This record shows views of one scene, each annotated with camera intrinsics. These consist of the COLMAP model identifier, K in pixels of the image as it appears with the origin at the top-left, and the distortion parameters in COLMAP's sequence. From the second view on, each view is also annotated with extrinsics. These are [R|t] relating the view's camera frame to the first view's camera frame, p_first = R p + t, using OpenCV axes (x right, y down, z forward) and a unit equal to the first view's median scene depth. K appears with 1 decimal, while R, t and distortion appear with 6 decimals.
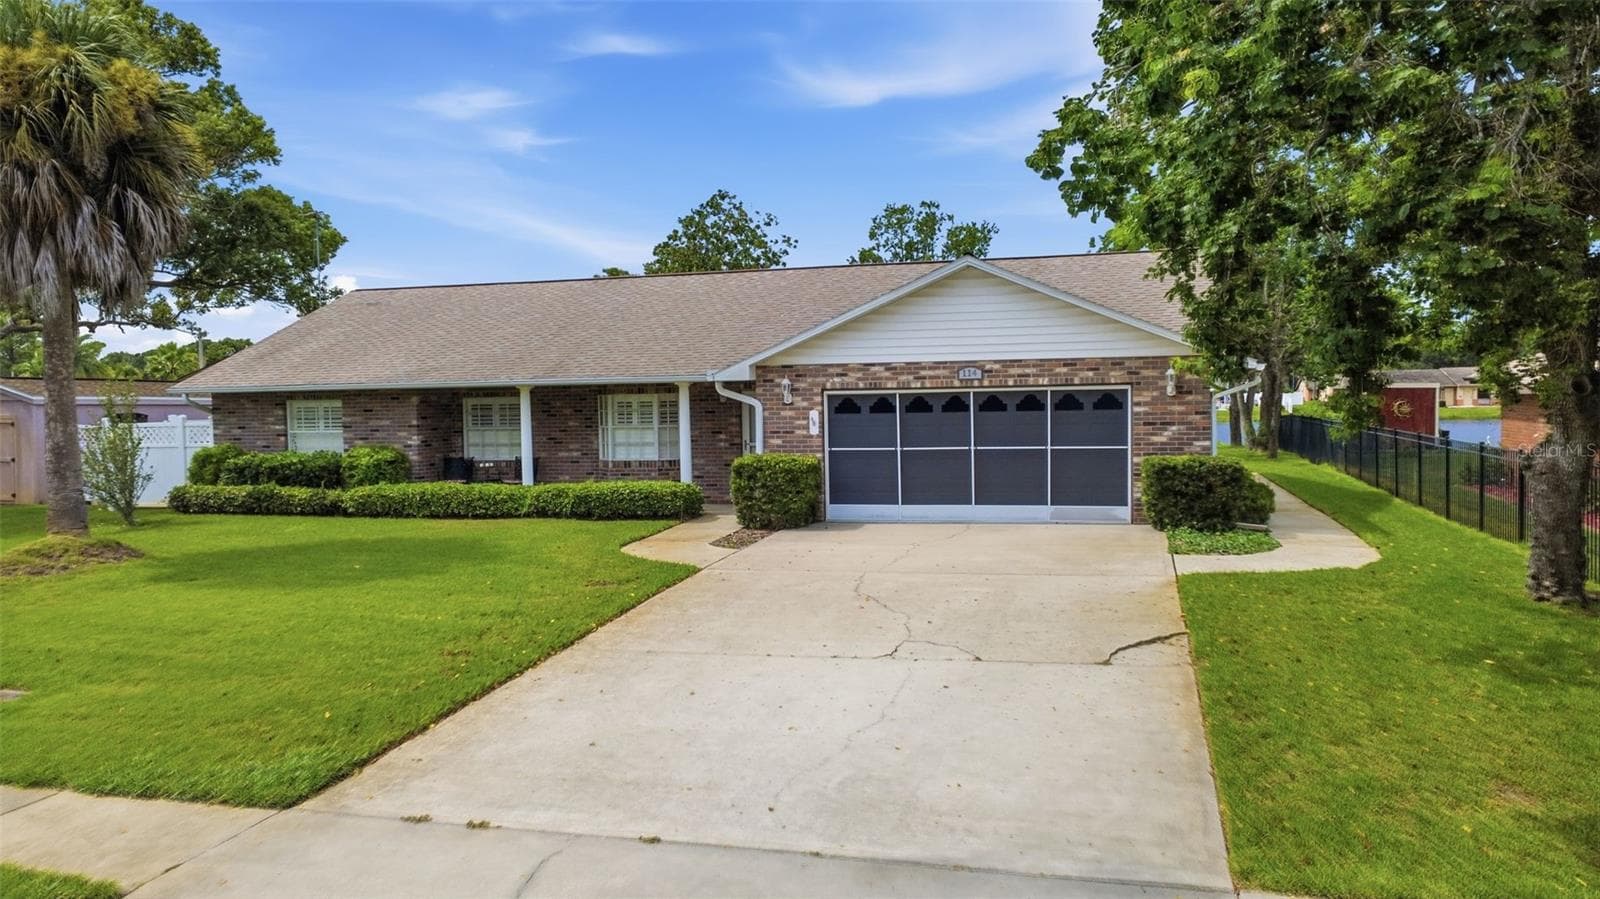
lens RADIAL K [[1176.2, 0, 805.7], [0, 1176.2, 446.6], [0, 0, 1]] dist [-0.005272, -0.003293]
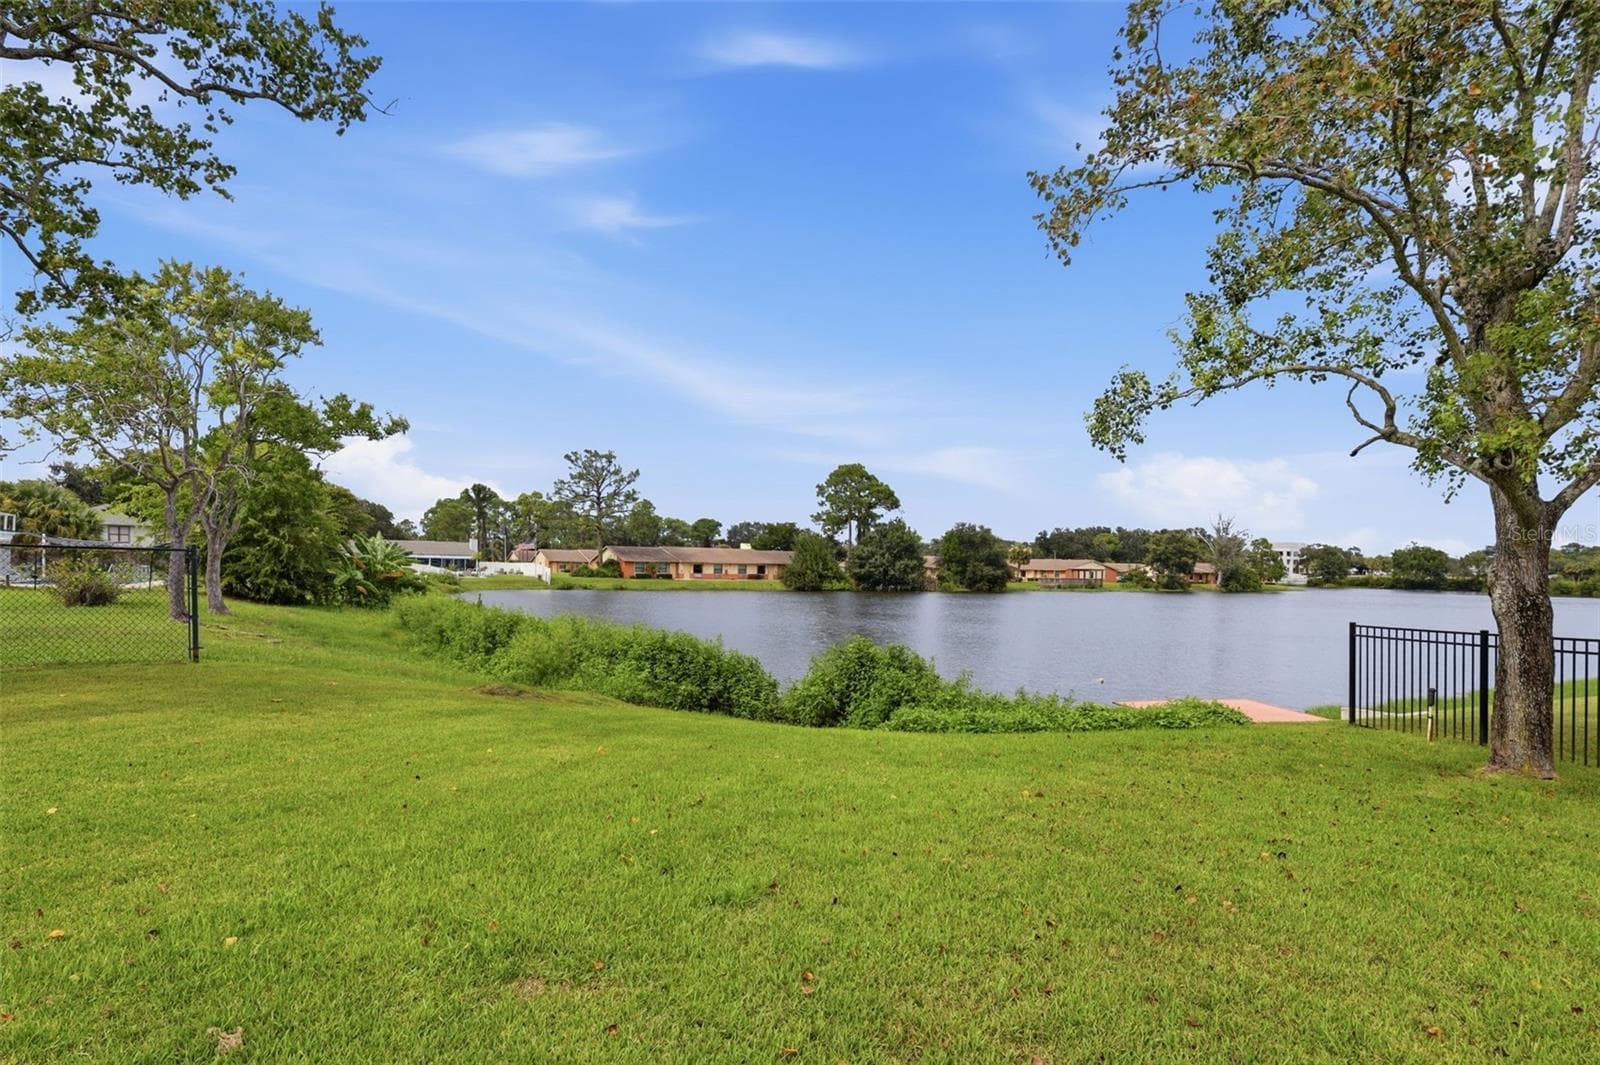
lens RADIAL K [[820.1, 0, 803.8], [0, 820.1, 582.1], [0, 0, 1]] dist [-0.001599, 0.000453]
pose [[0.693960, 0.016829, 0.719817, 0.336347], [-0.001749, 0.999763, -0.021688, -0.101155], [-0.720011, 0.013792, 0.693825, 2.410728]]
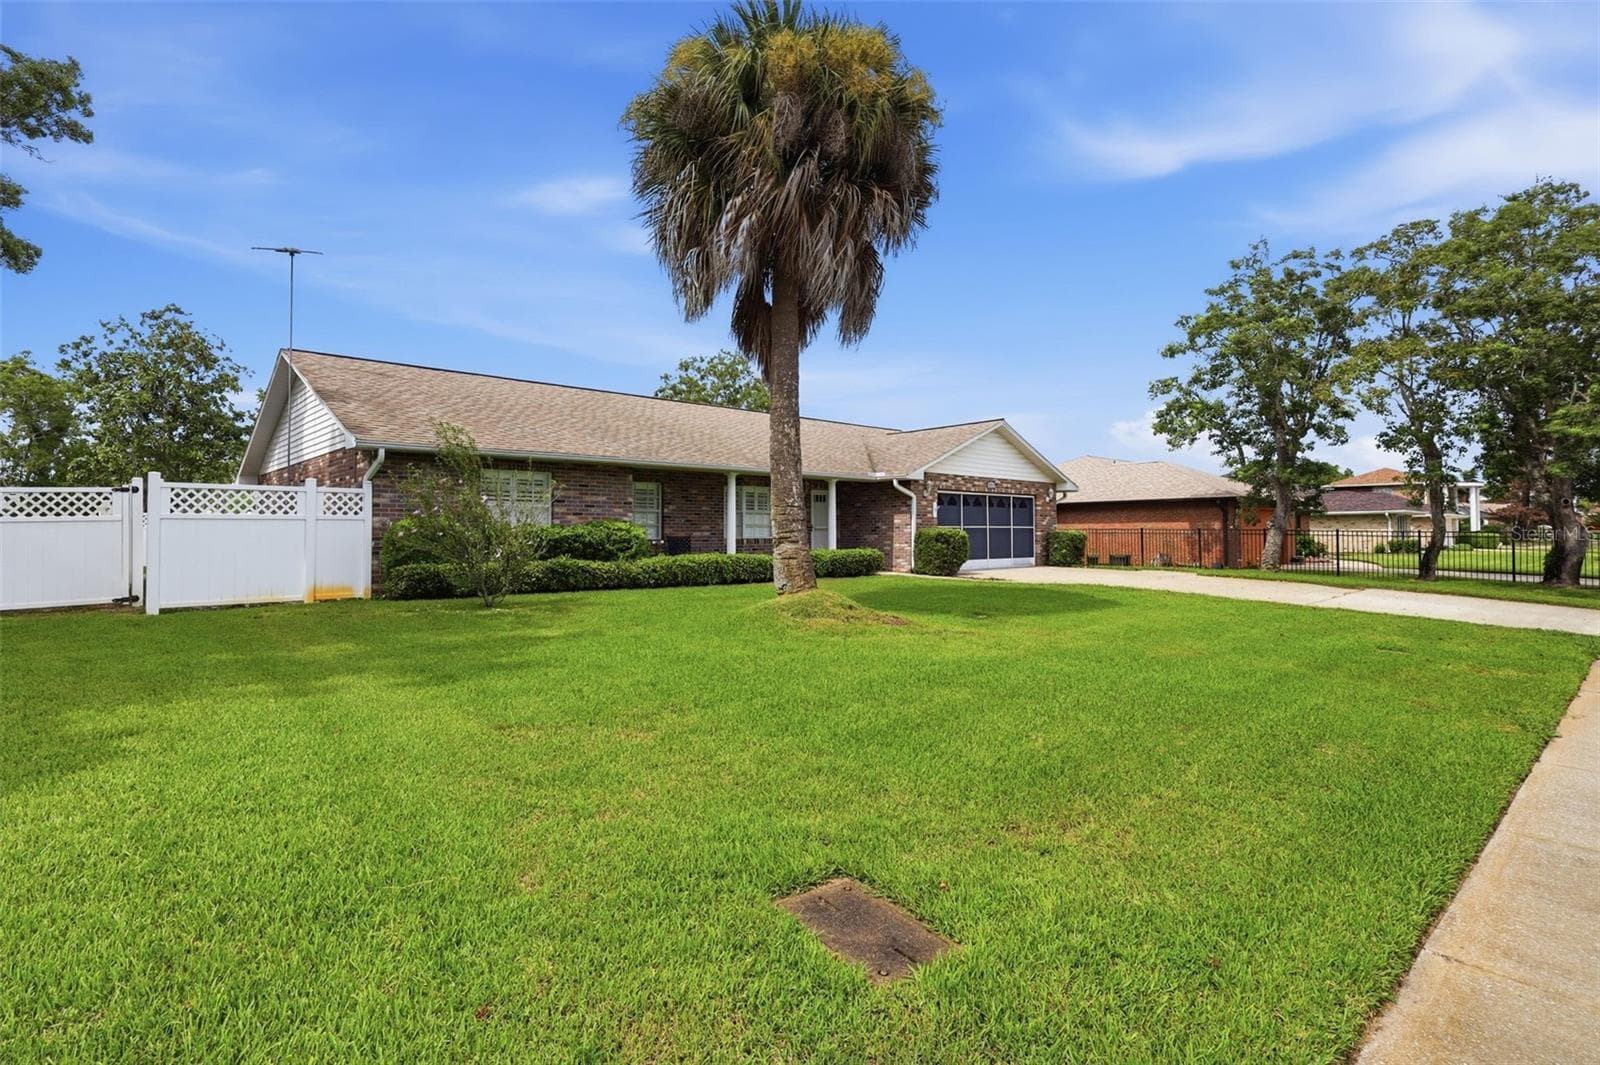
lens RADIAL K [[782.3, 0, 800.0], [0, 782.3, 532.5], [0, 0, 1]] dist [-0.002711, -0.000091]
pose [[0.532858, 0.019168, 0.845987, -0.993259], [0.030051, 0.998684, -0.041556, 0.049473], [-0.845671, 0.047566, 0.531581, 0.598685]]
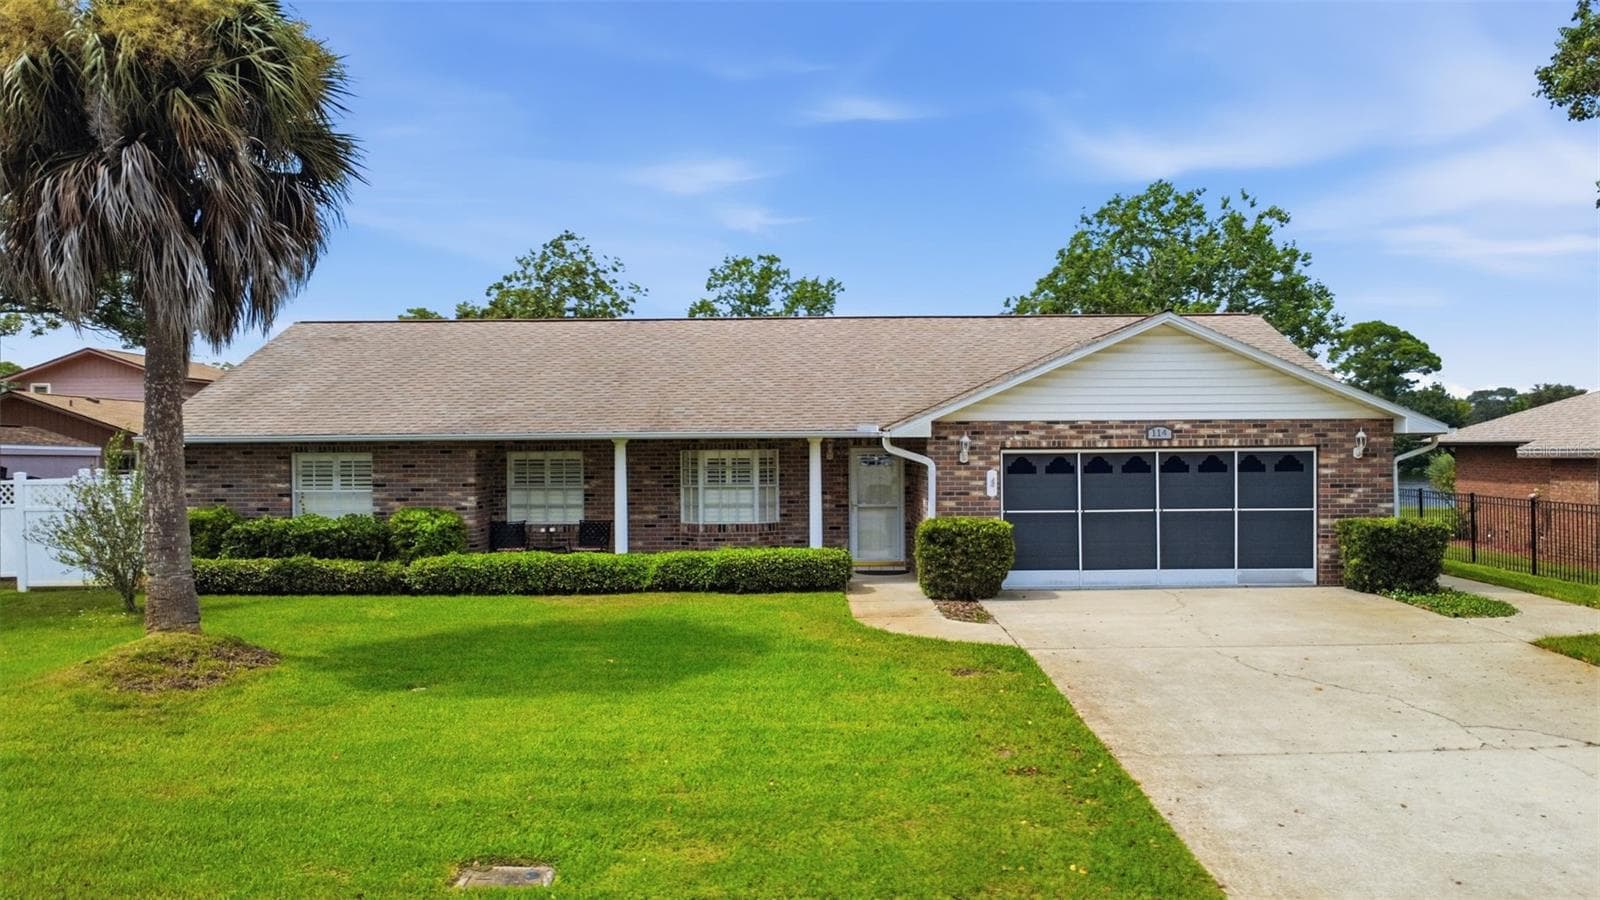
lens RADIAL K [[1173.6, 0, 800.0], [0, 1173.6, 450.0], [0, 0, 1]] dist [-0.007888, 0.002646]
pose [[0.964742, 0.010043, 0.263007, -0.387481], [0.001183, 0.999096, -0.042490, -0.007564], [-0.263196, 0.041303, 0.963858, 0.144681]]
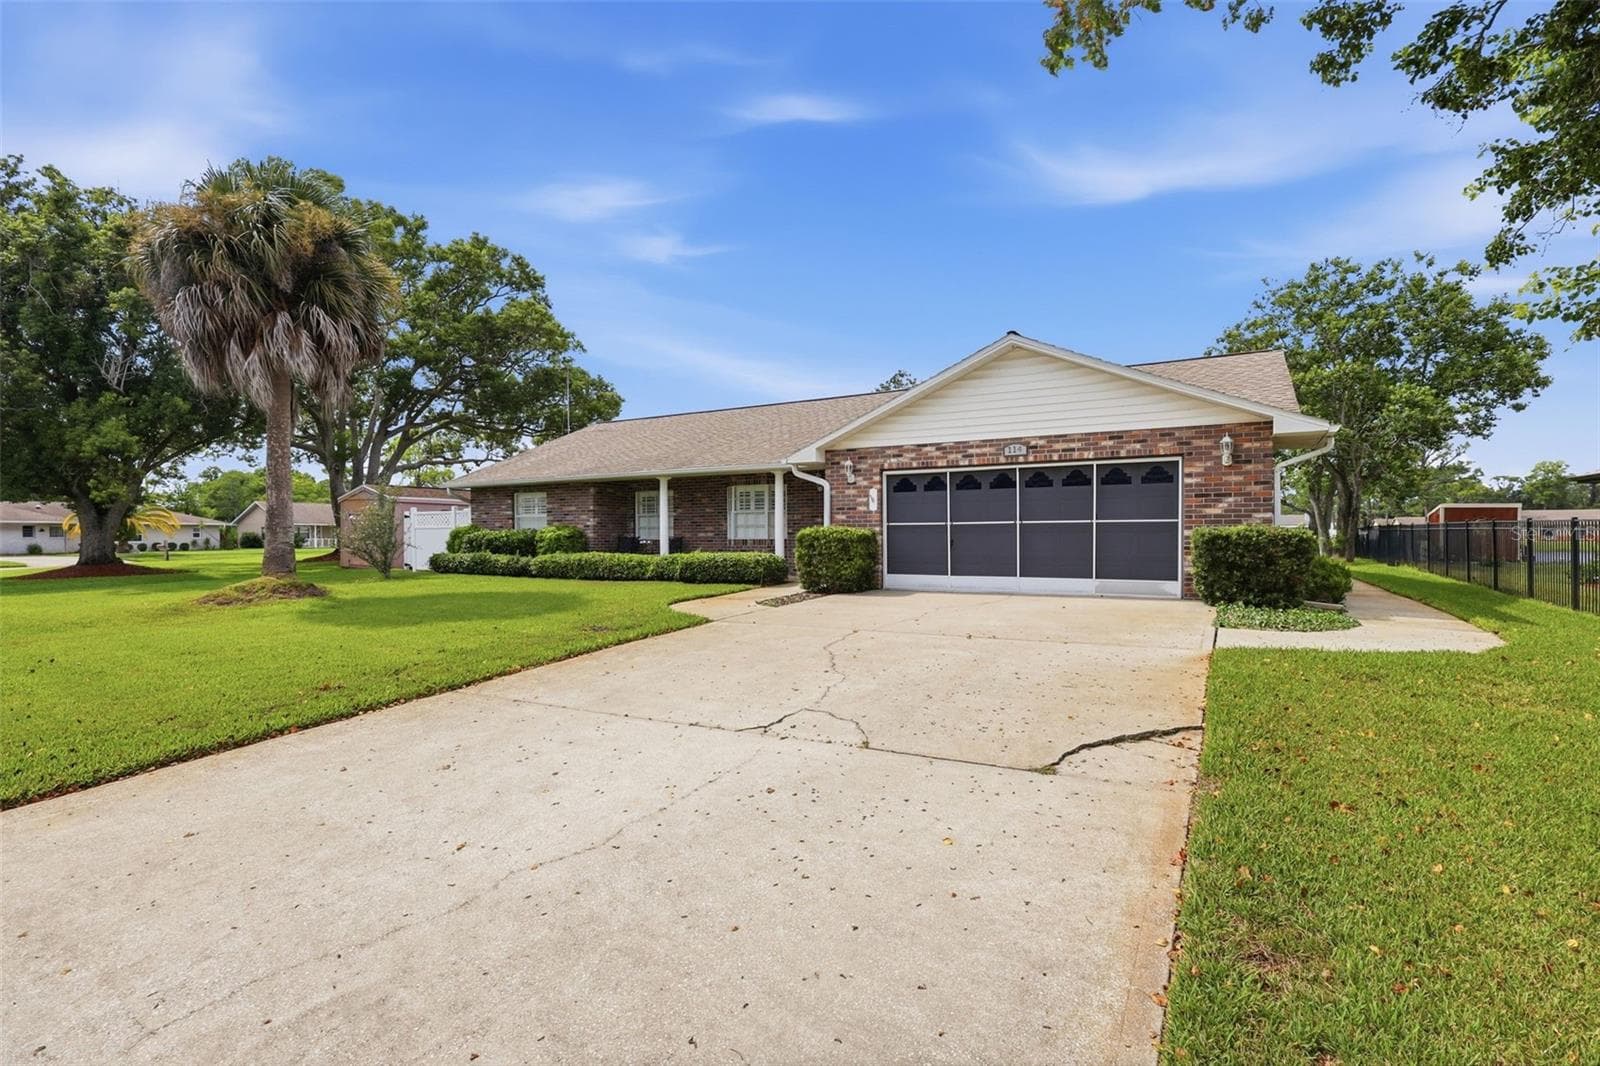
lens RADIAL K [[747.6, 0, 804.5], [0, 747.6, 541.4], [0, 0, 1]] dist [-0.001568, 0.000420]
pose [[0.968235, 0.015414, -0.249566, 0.121961], [-0.022900, 0.999370, -0.027121, 0.039798], [0.248991, 0.031975, 0.967978, 0.305999]]
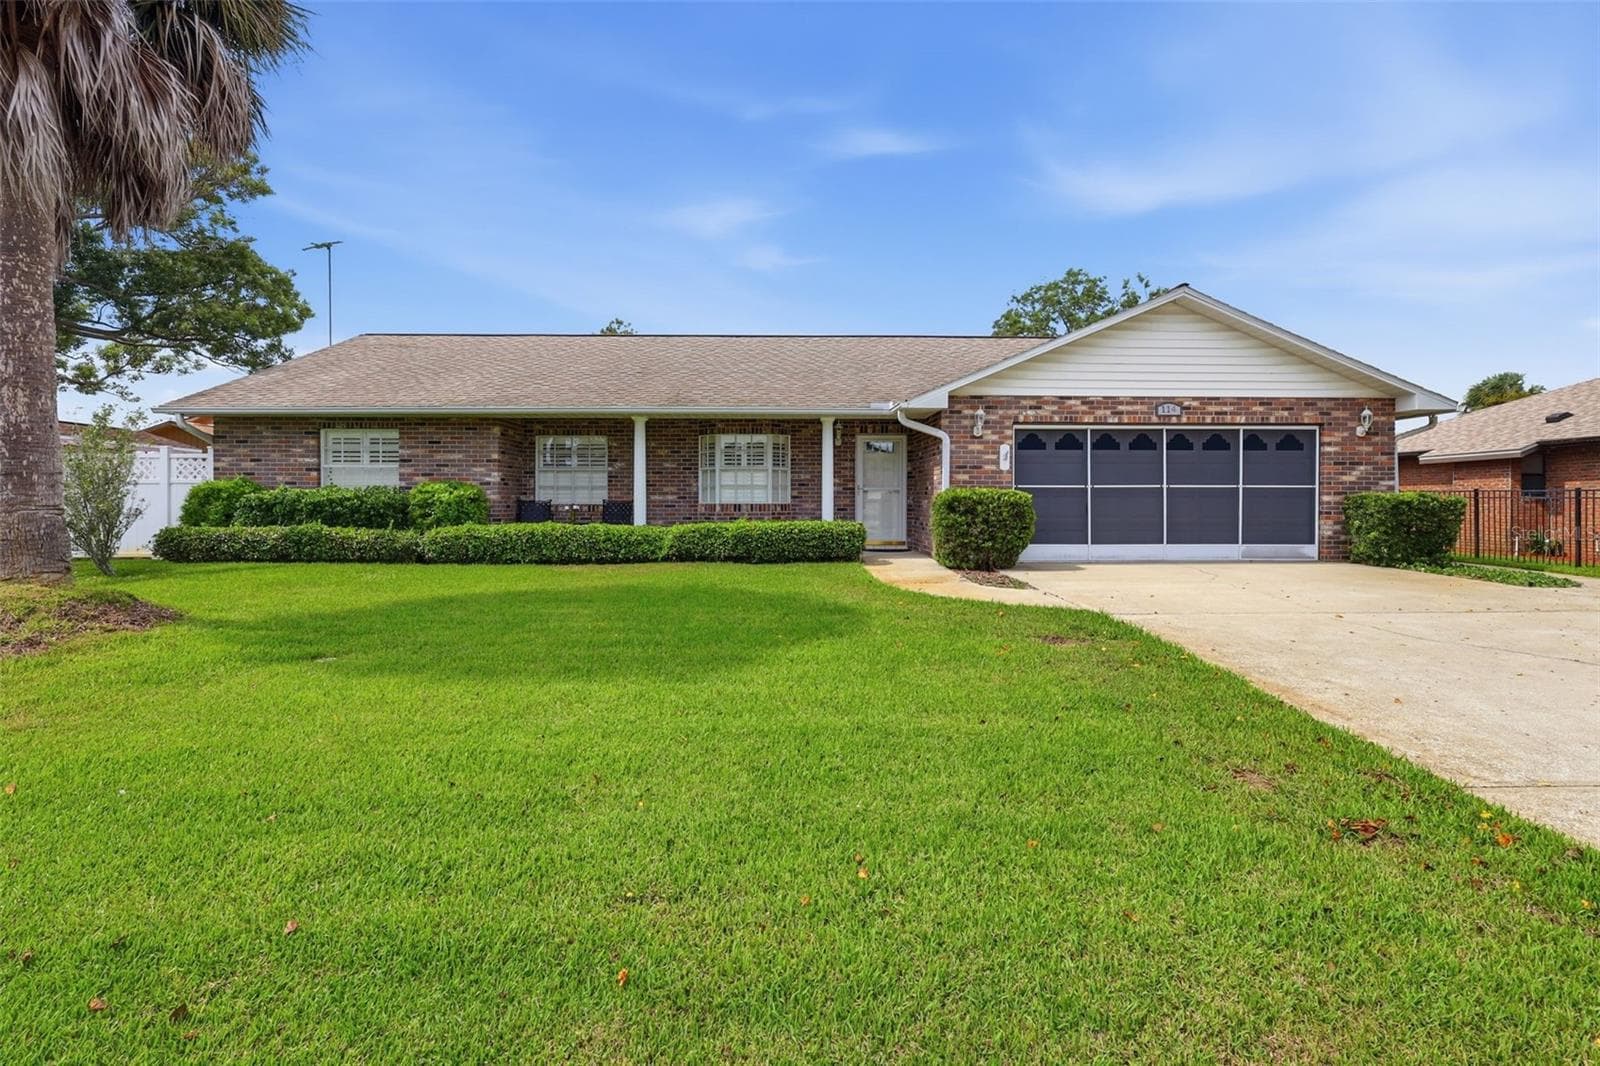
lens RADIAL K [[760.5, 0, 798.7], [0, 760.5, 501.1], [0, 0, 1]] dist [-0.000778, 0.000508]
pose [[0.959113, 0.018402, 0.282424, -0.326377], [-0.005924, 0.998971, -0.044971, 0.043422], [-0.282961, 0.041459, 0.958235, 0.466943]]
